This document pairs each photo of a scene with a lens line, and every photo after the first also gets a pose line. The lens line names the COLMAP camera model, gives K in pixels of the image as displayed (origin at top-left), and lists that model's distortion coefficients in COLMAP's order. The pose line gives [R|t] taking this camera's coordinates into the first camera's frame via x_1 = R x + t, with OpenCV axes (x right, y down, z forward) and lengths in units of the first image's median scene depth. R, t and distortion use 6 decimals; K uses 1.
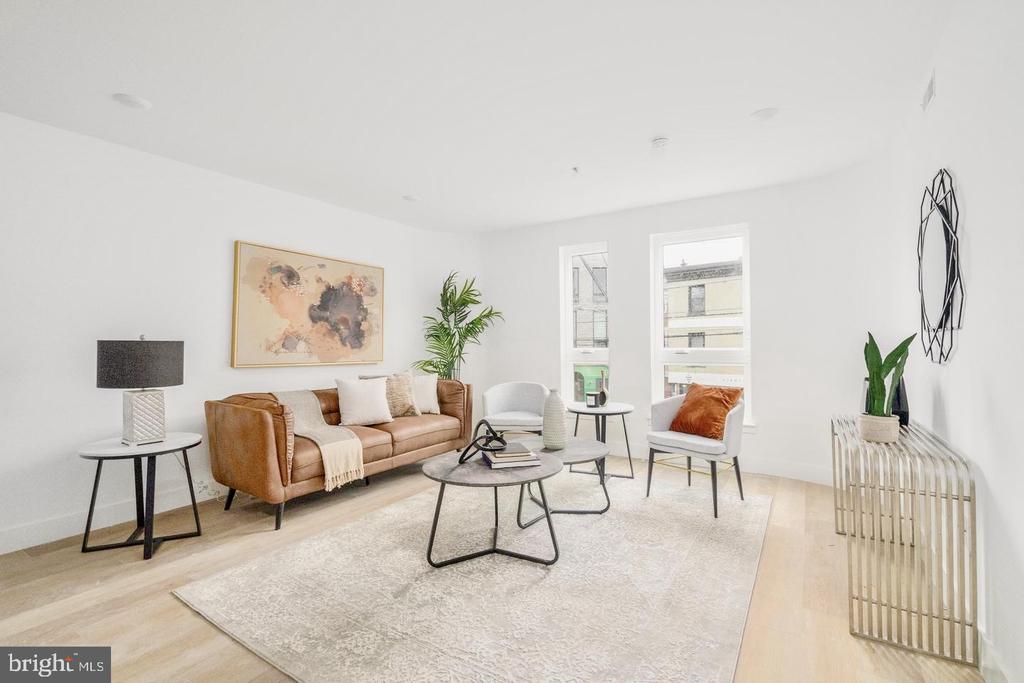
lens RADIAL K [[461.3, 0, 512.0], [0, 461.3, 341.5], [0, 0, 1]] dist [-0.000272, 0.000048]
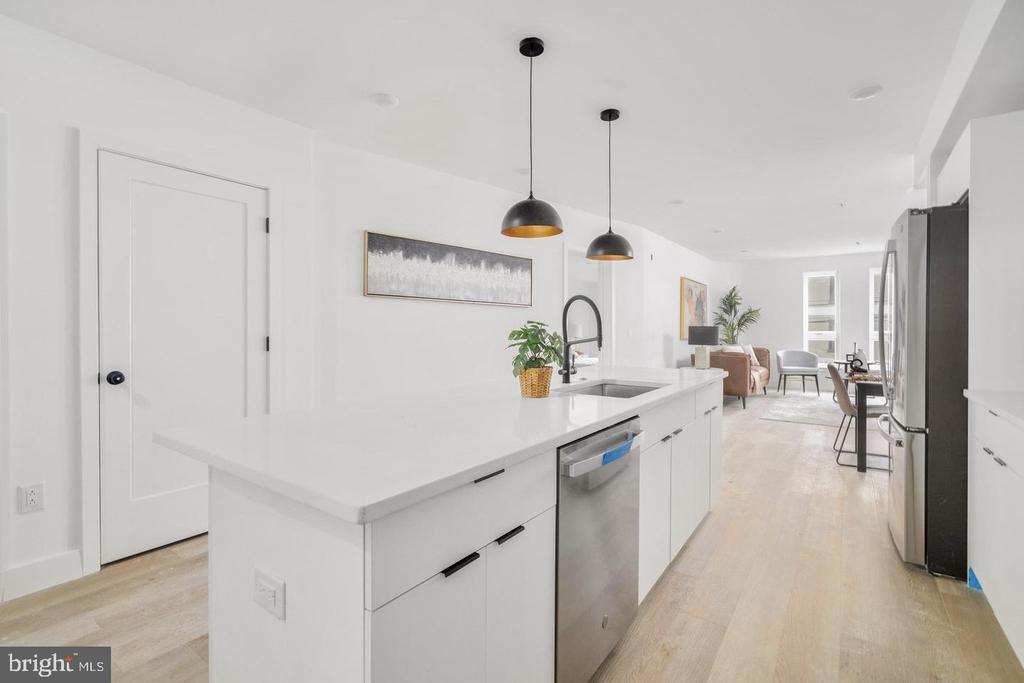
lens RADIAL K [[473.3, 0, 519.1], [0, 473.3, 335.2], [0, 0, 1]] dist [-0.000687, 0.000275]
pose [[0.999199, 0.006217, -0.039530, -0.980655], [-0.005486, 0.999812, 0.018572, 0.001153], [0.039638, -0.018341, 0.999046, -0.899555]]
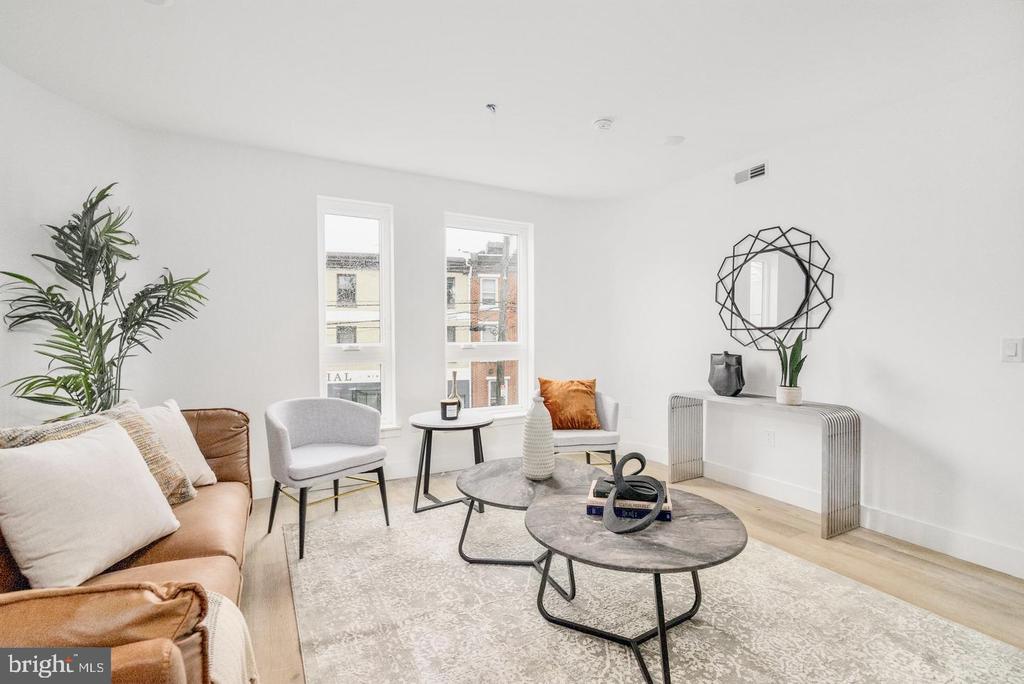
lens RADIAL K [[473.3, 0, 519.1], [0, 473.3, 335.7], [0, 0, 1]] dist [-0.000687, 0.000275]
pose [[0.473382, 0.007253, 0.880827, -0.406908], [-0.004504, 0.999973, -0.005813, 0.005015], [-0.880846, -0.001216, 0.473402, 0.455529]]
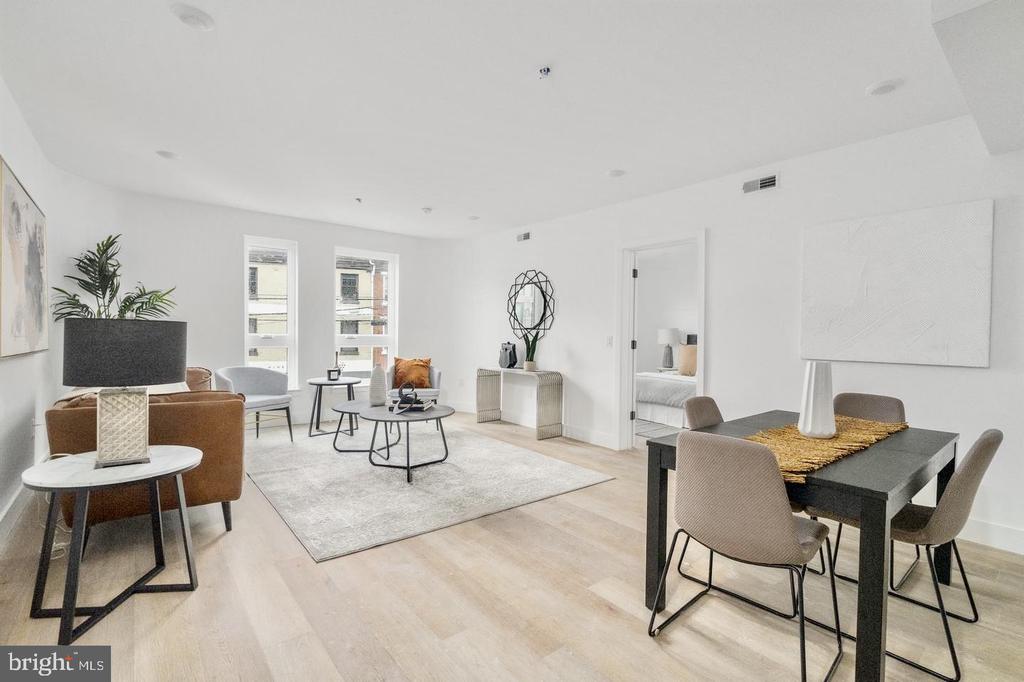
lens RADIAL K [[465.3, 0, 507.6], [0, 465.3, 336.5], [0, 0, 1]] dist [0.012338, 0.000238]
pose [[0.319853, 0.003979, 0.947459, -0.771472], [-0.021546, 0.999763, 0.003075, 0.005719], [-0.947222, -0.021397, 0.319863, 0.119334]]
